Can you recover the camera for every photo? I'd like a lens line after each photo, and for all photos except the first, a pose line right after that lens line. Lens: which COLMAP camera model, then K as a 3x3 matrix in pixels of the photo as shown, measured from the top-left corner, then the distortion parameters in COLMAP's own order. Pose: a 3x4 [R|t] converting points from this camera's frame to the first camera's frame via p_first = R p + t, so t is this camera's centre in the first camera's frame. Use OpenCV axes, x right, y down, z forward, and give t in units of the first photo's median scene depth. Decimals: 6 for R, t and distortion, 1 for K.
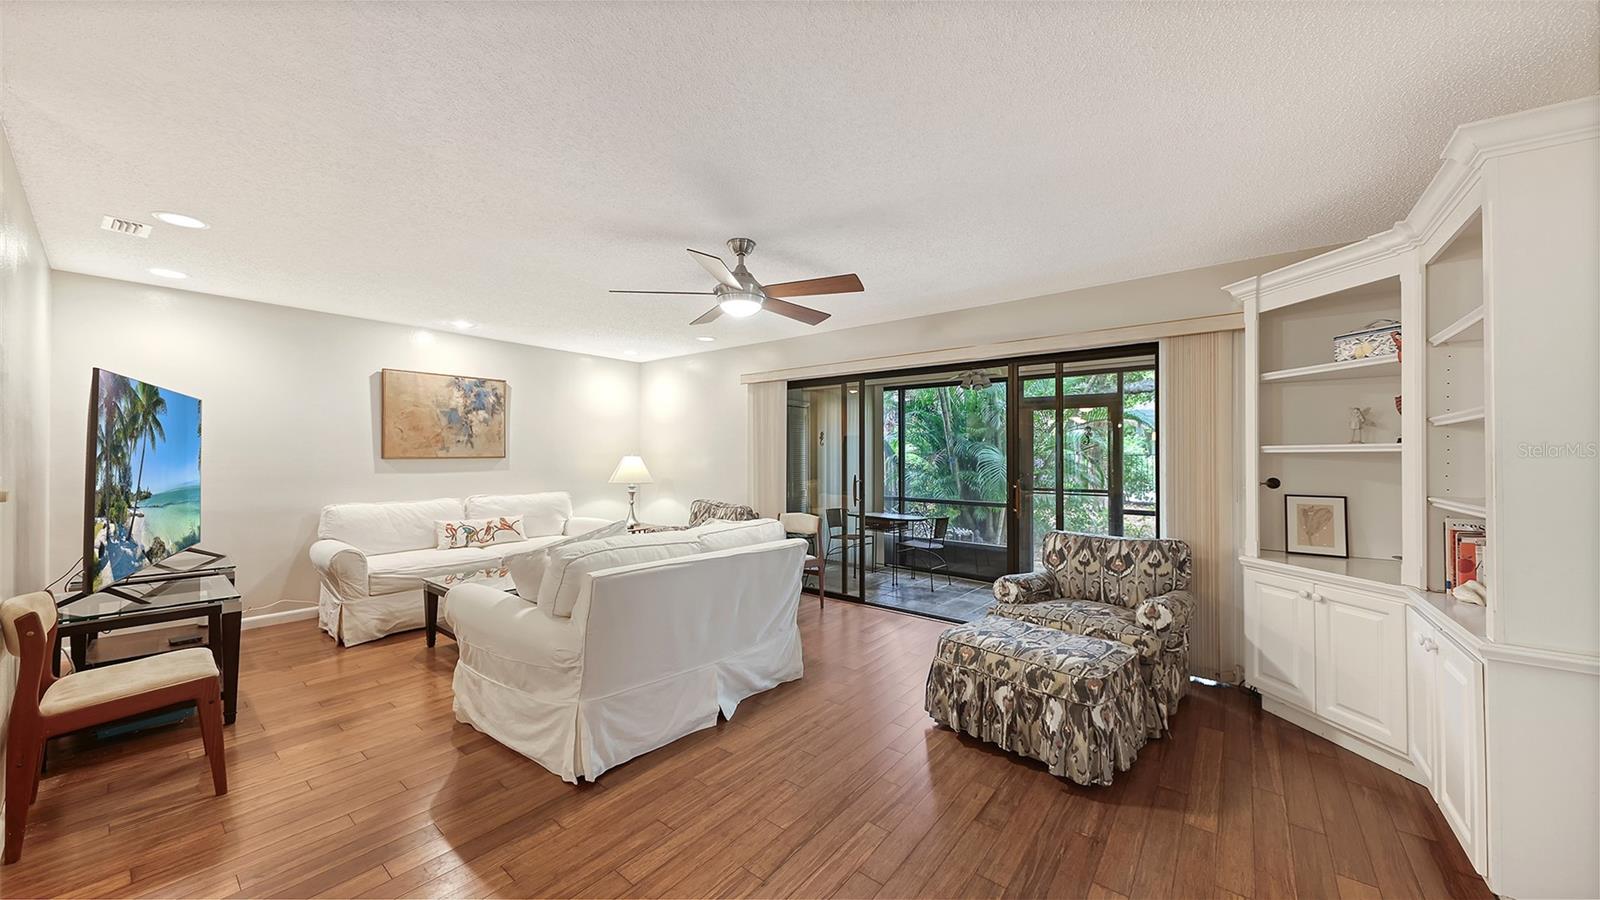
lens RADIAL K [[550.8, 0, 802.0], [0, 550.8, 434.1], [0, 0, 1]] dist [-0.000043, -0.001273]
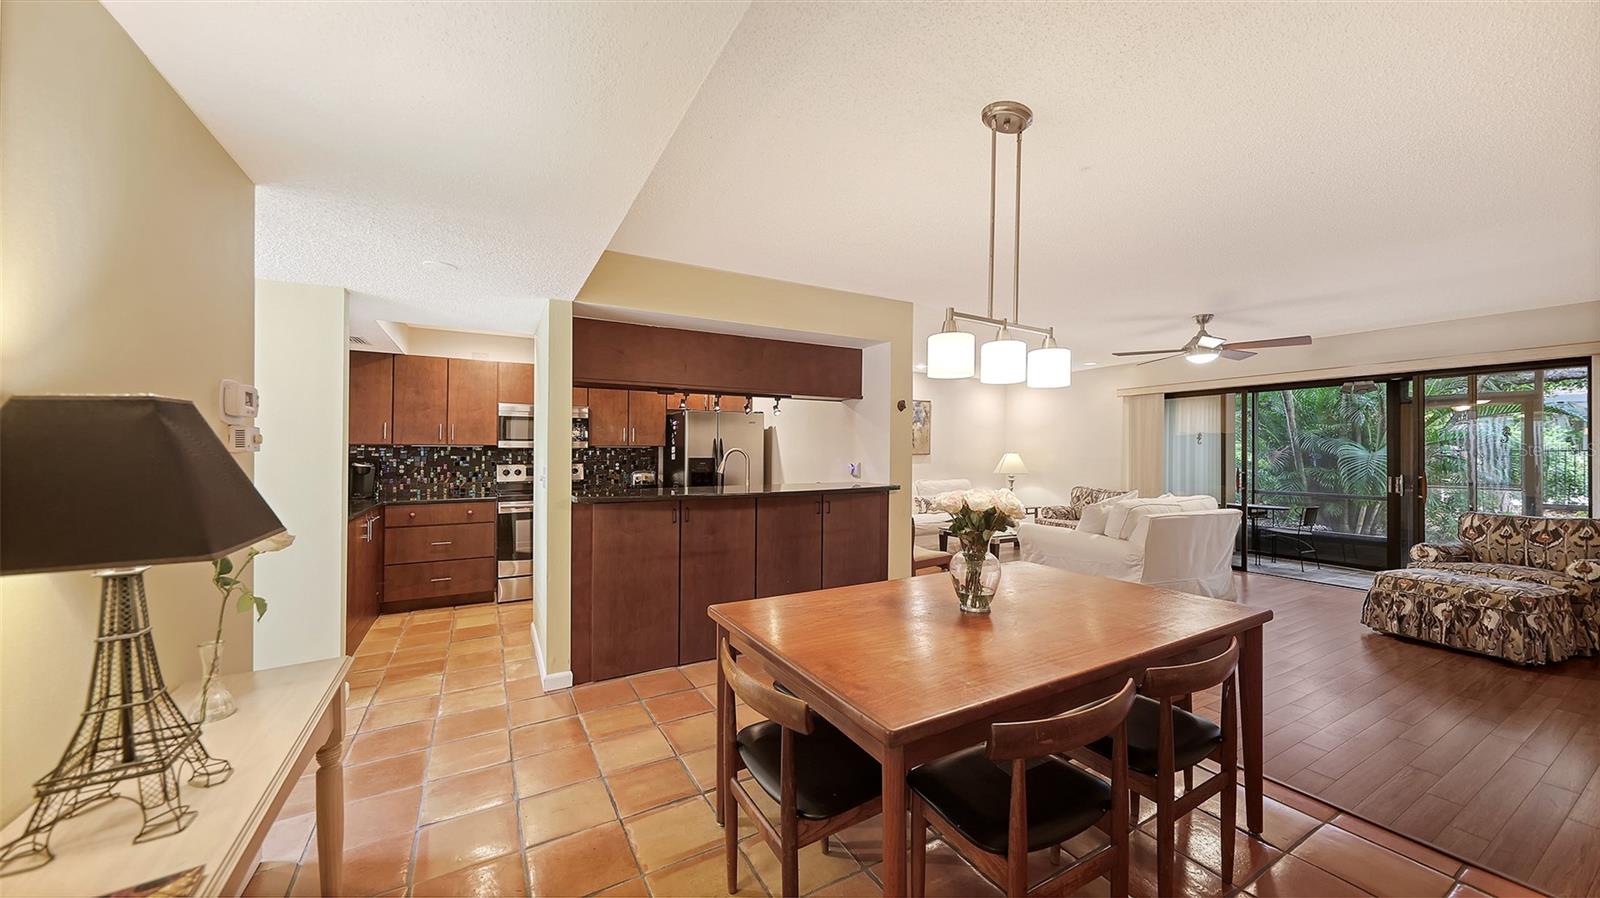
lens RADIAL K [[550.8, 0, 804.2], [0, 550.8, 441.0], [0, 0, 1]] dist [-0.000043, -0.001273]
pose [[0.924179, -0.010285, -0.381821, -0.509660], [0.016932, 0.999758, 0.014052, -0.031647], [0.381584, -0.019451, 0.924130, -0.801074]]
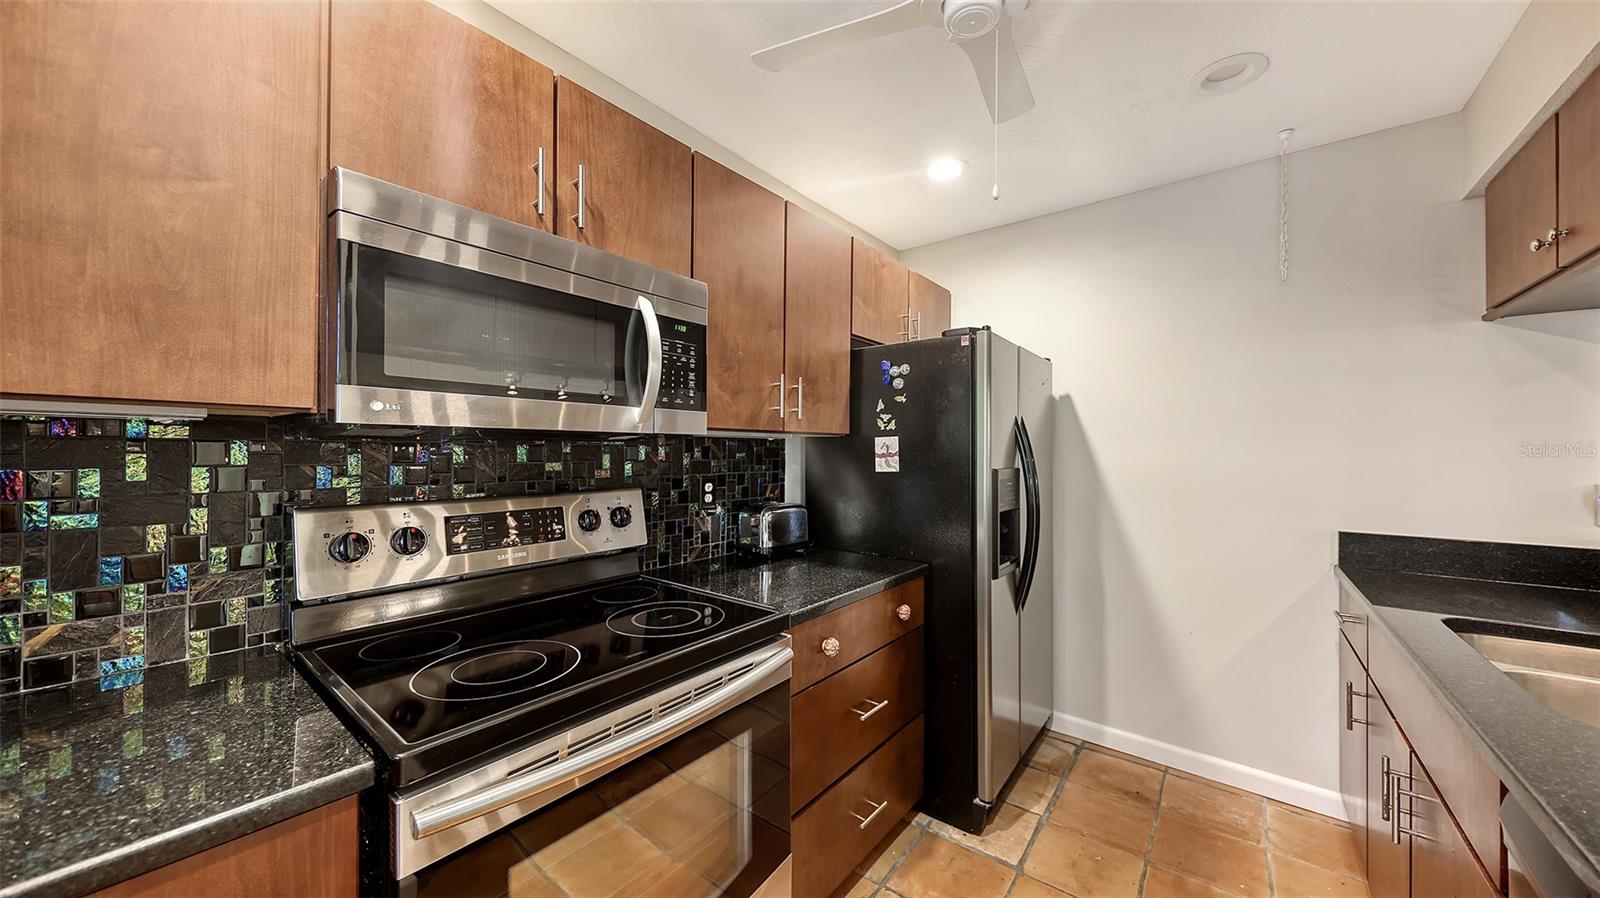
lens RADIAL K [[550.8, 0, 799.3], [0, 550.8, 444.4], [0, 0, 1]] dist [-0.000043, -0.001273]
pose [[0.999840, 0.000009, -0.017870, -1.658330], [0.000461, 0.999654, 0.026293, -0.001828], [0.017864, -0.026297, 0.999495, 0.032179]]
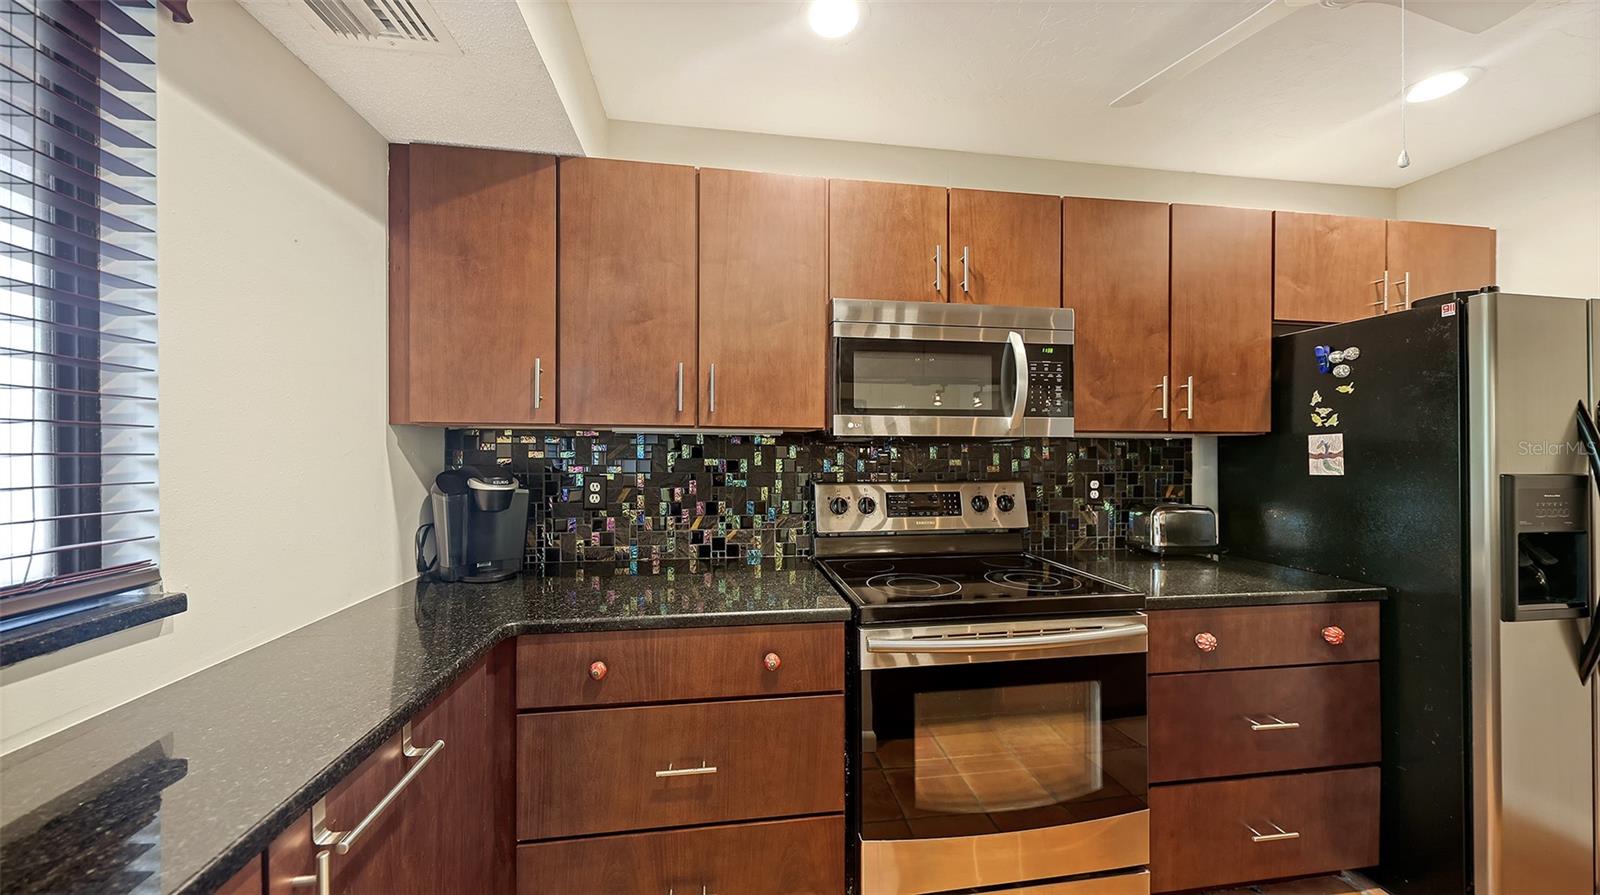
lens RADIAL K [[550.8, 0, 794.5], [0, 550.8, 448.3], [0, 0, 1]] dist [-0.000043, -0.001273]
pose [[0.714510, -0.004101, -0.699613, -1.563780], [0.026101, 0.999443, 0.020798, -0.005056], [0.699138, -0.033121, 0.714219, -0.086390]]
